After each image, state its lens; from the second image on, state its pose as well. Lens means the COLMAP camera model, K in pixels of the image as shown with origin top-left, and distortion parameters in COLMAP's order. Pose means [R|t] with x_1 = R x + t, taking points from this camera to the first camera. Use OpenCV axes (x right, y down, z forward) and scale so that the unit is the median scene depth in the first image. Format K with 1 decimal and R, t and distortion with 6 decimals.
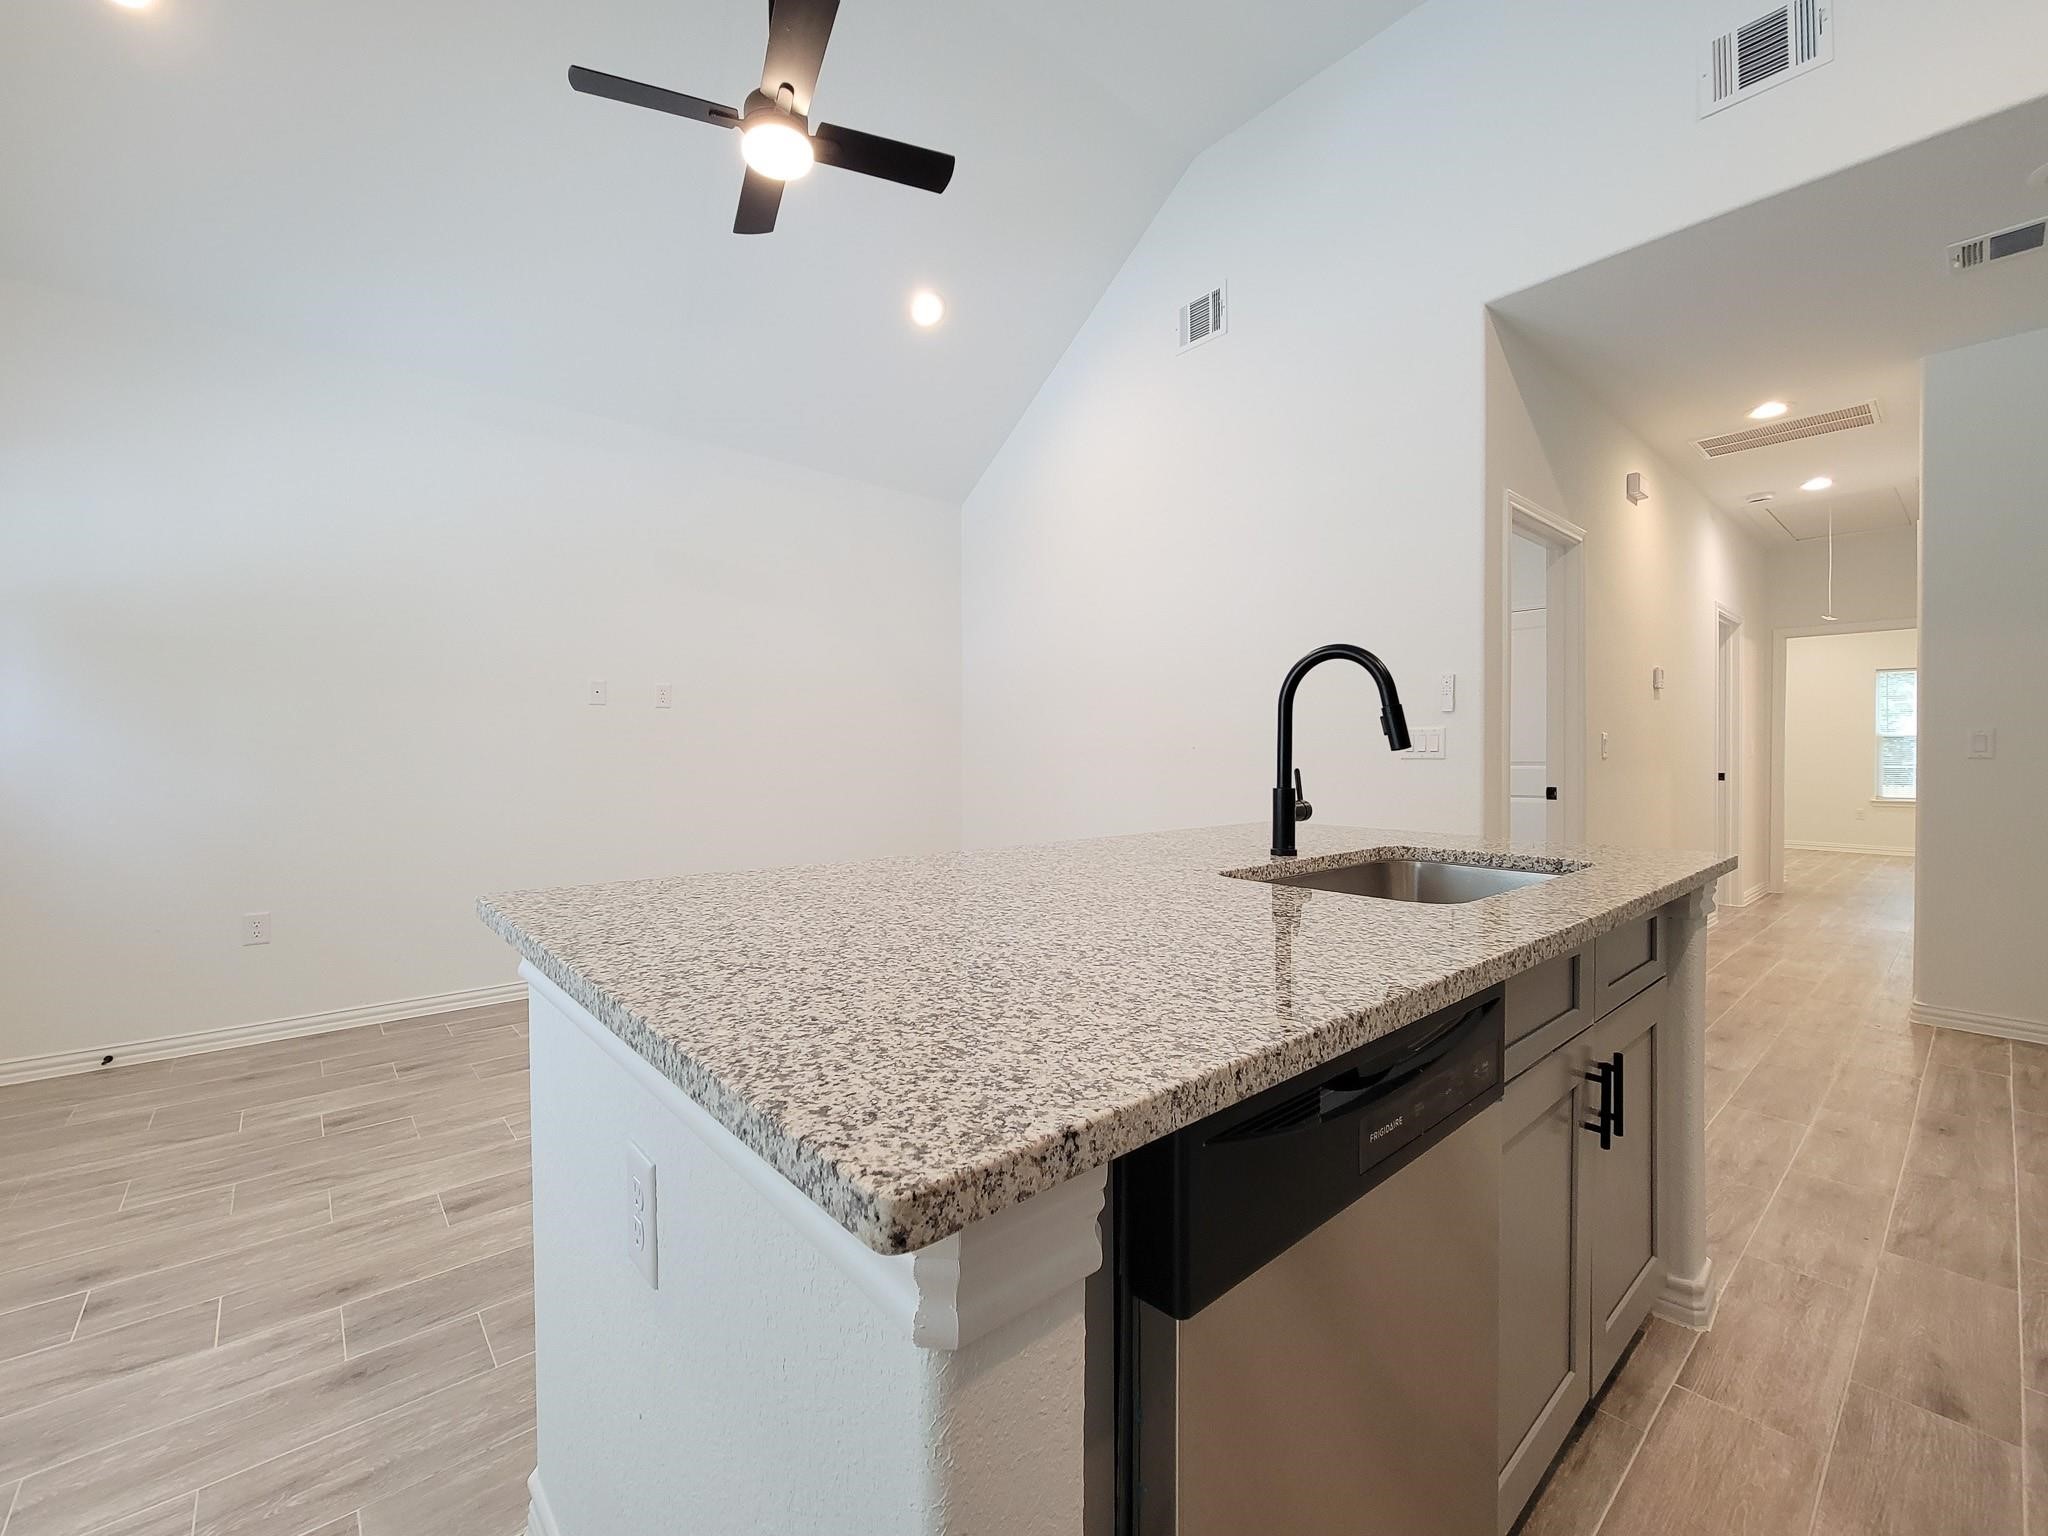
lens RADIAL K [[836.0, 0, 1004.5], [0, 836.0, 766.0], [0, 0, 1]] dist [-0.017047, -0.000278]
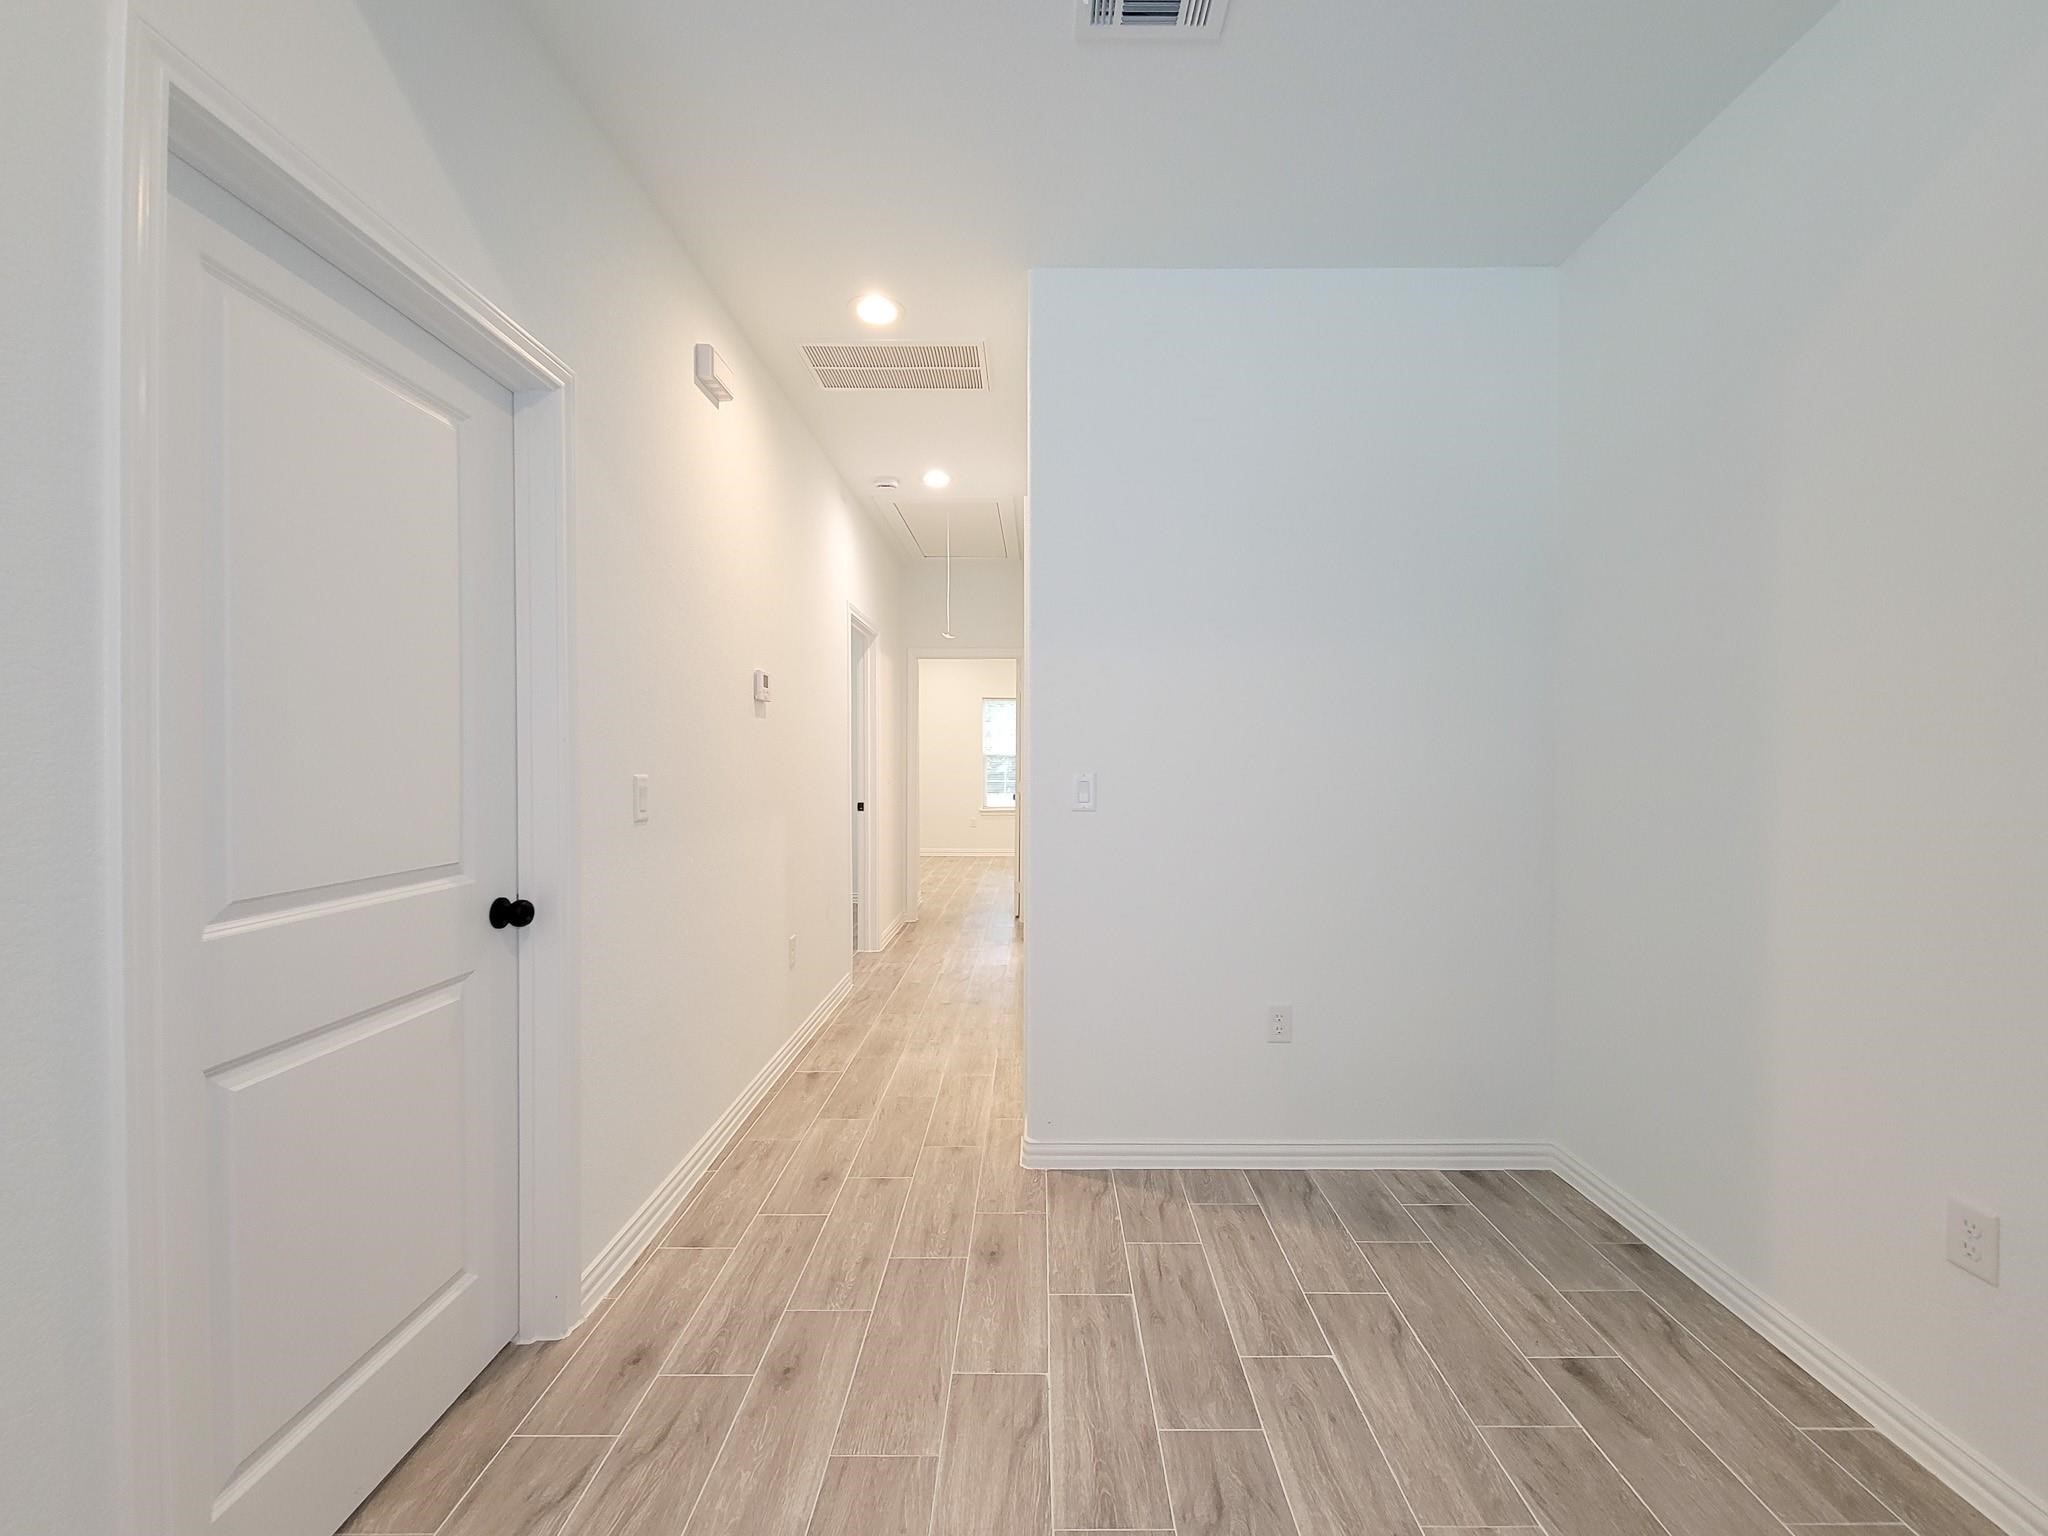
lens RADIAL K [[835.5, 0, 1024.0], [0, 835.5, 768.0], [0, 0, 1]] dist [-0.000449, -0.000073]
pose [[0.647418, -0.005447, 0.762116, 0.313579], [0.008009, 0.999968, 0.000344, -0.028984], [-0.762093, 0.005881, 0.647441, 0.298672]]
